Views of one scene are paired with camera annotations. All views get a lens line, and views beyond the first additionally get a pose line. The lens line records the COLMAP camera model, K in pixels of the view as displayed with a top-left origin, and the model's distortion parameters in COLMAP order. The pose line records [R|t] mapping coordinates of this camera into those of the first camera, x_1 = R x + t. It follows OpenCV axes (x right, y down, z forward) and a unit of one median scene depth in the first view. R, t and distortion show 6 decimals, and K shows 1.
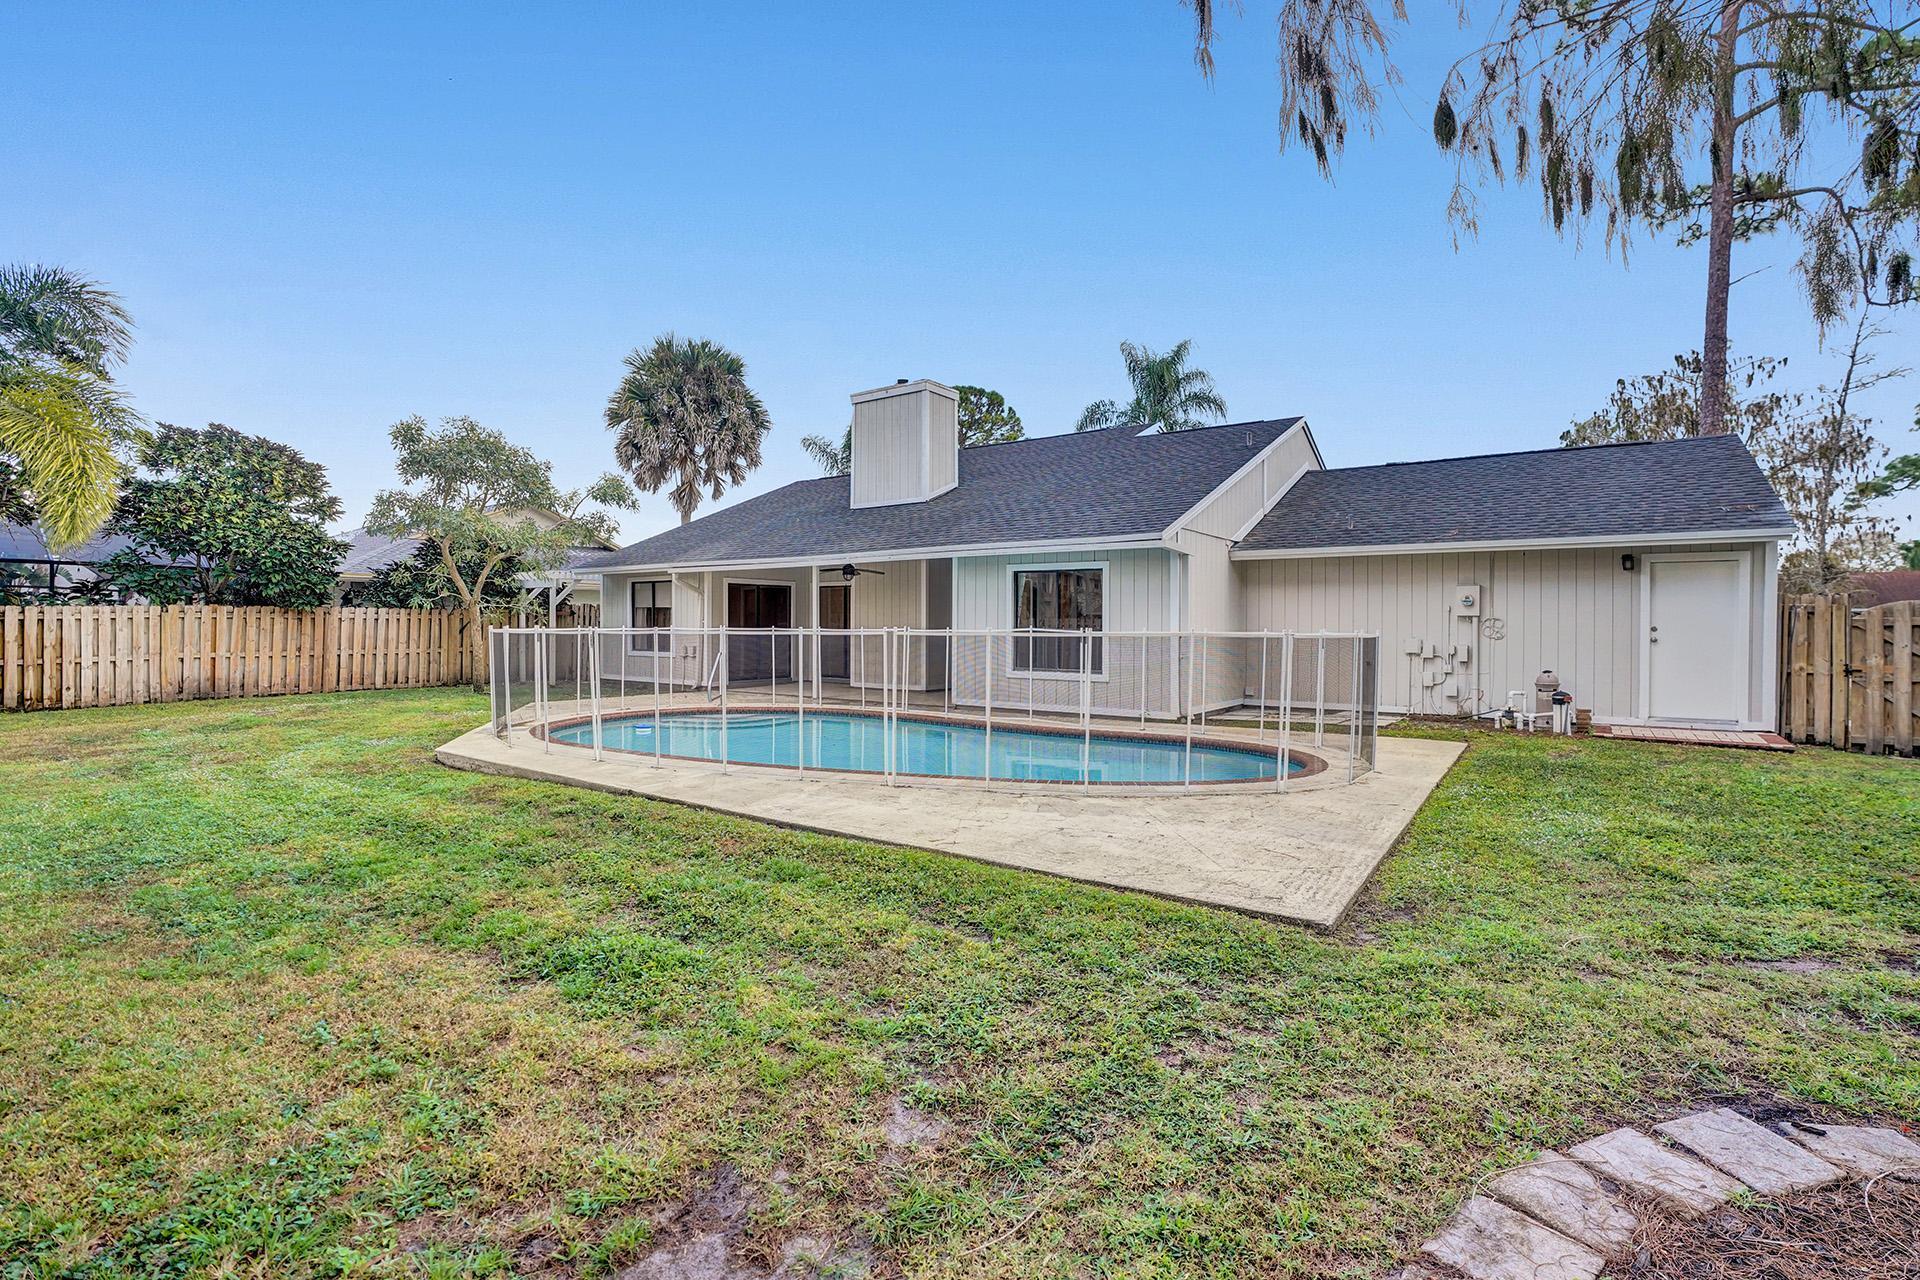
lens RADIAL K [[896.2, 0, 964.3], [0, 896.2, 628.3], [0, 0, 1]] dist [-0.054675, 0.000310]
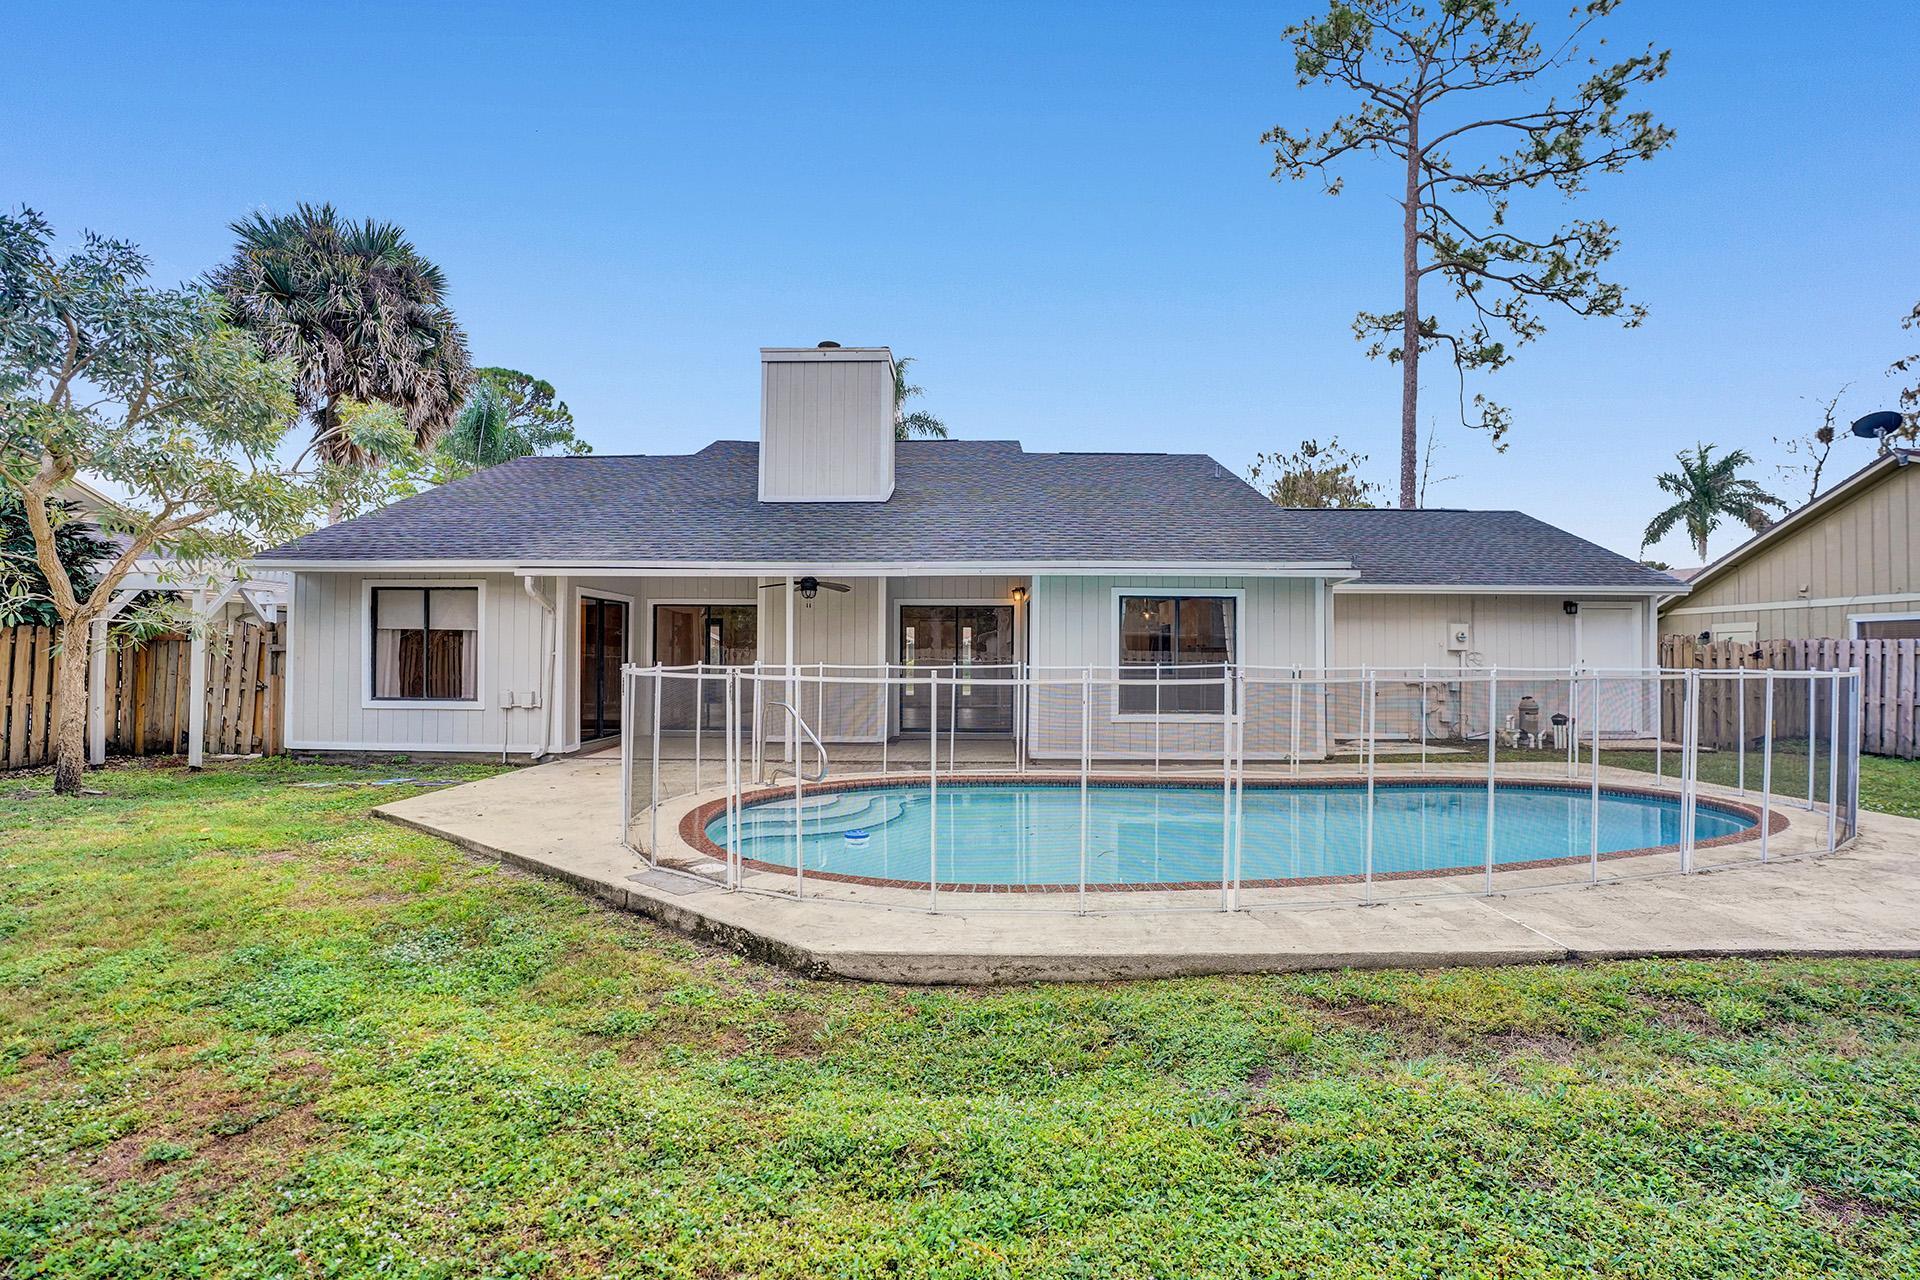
lens RADIAL K [[886.7, 0, 965.9], [0, 886.7, 639.9], [0, 0, 1]] dist [-0.045916, 0.000394]
pose [[0.816559, 0.009887, 0.577177, -0.532256], [0.000847, 0.999832, -0.018325, -0.006278], [-0.577261, 0.015452, 0.816413, 0.396574]]
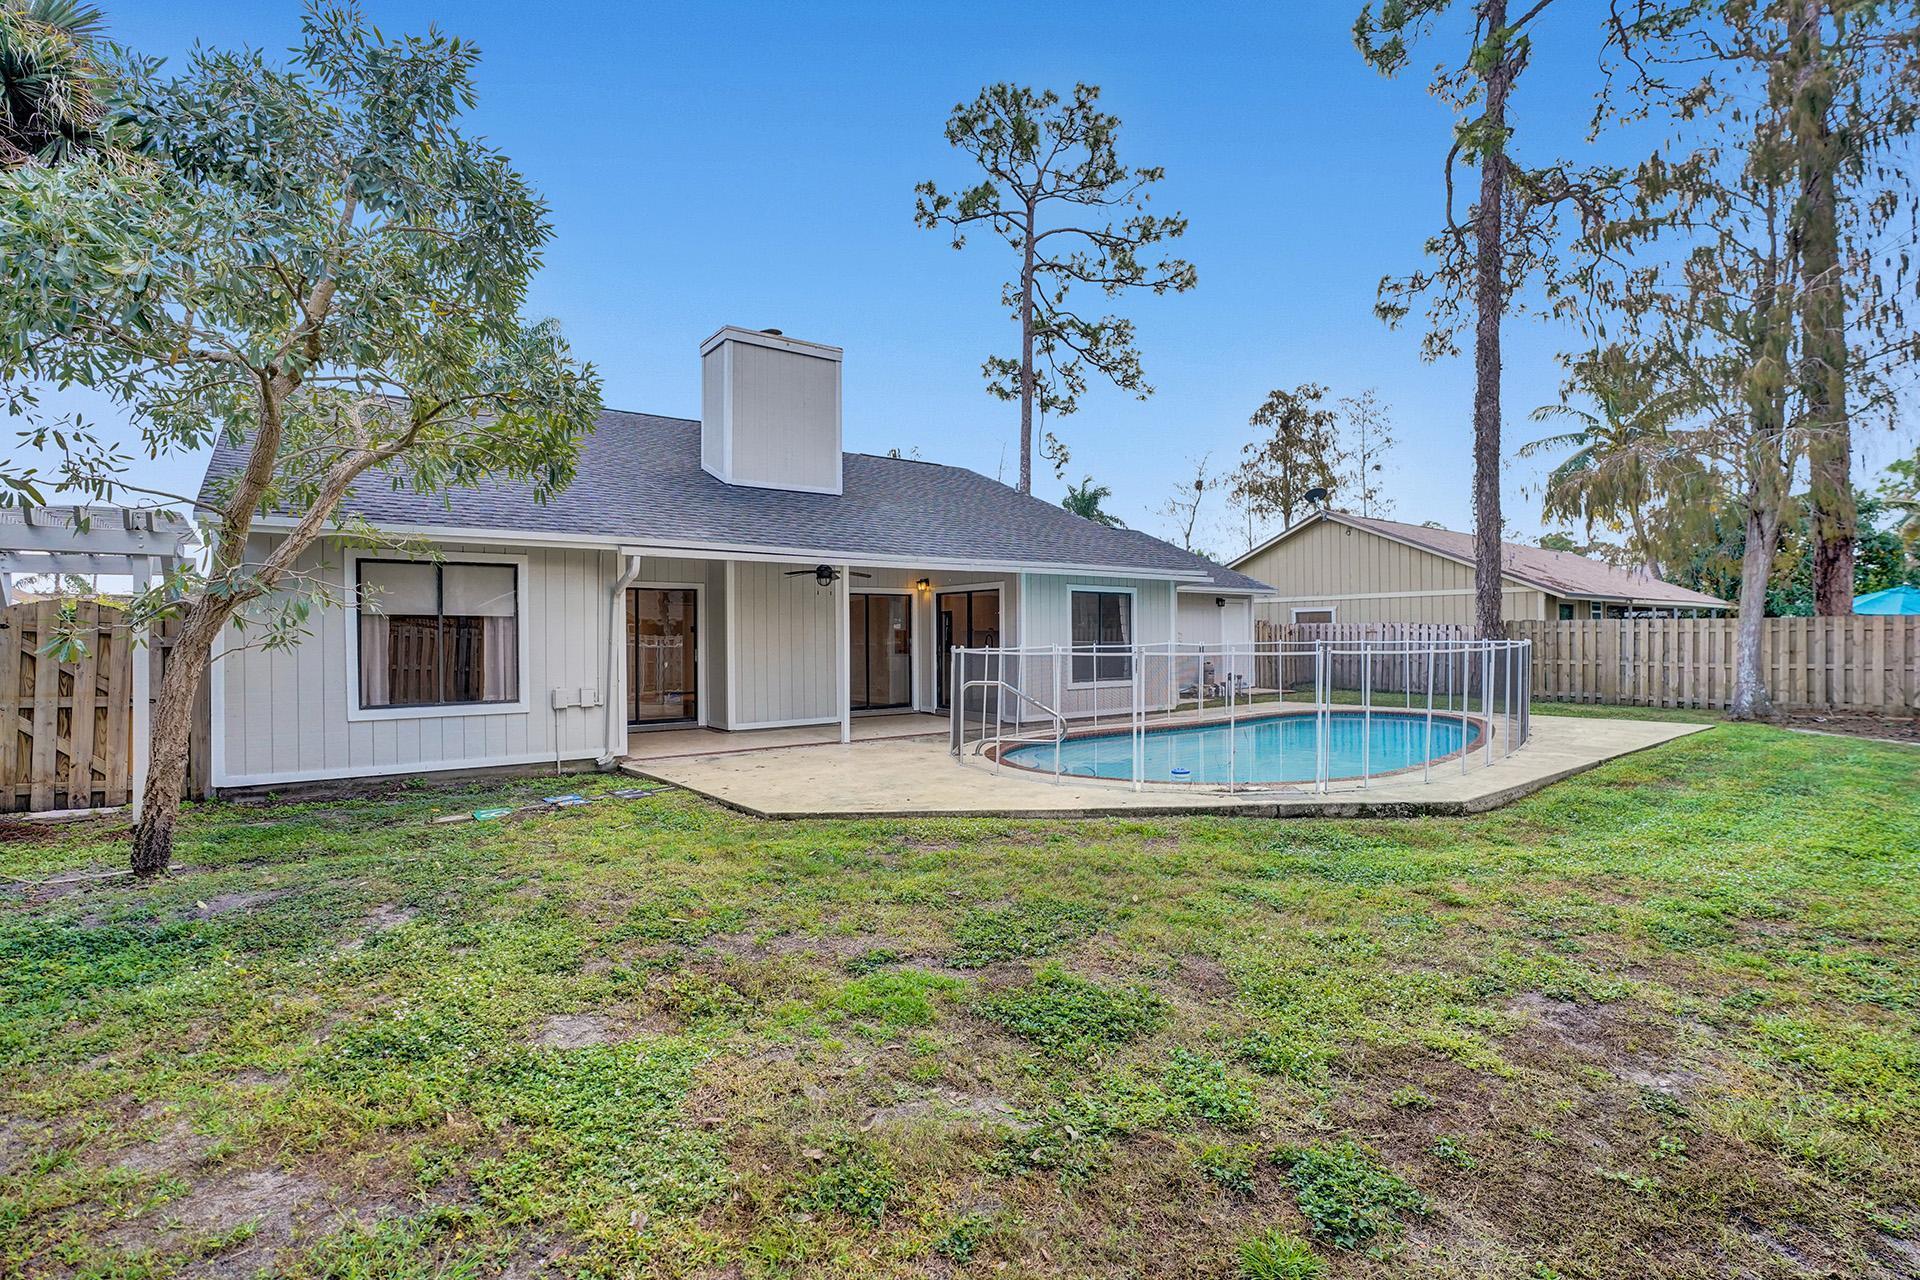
lens RADIAL K [[896.2, 0, 964.3], [0, 896.2, 628.3], [0, 0, 1]] dist [-0.054675, 0.000310]
pose [[0.292740, 0.004258, 0.956183, -0.986843], [0.013656, 0.999869, -0.008633, -0.009971], [-0.956095, 0.015585, 0.292644, 0.789534]]
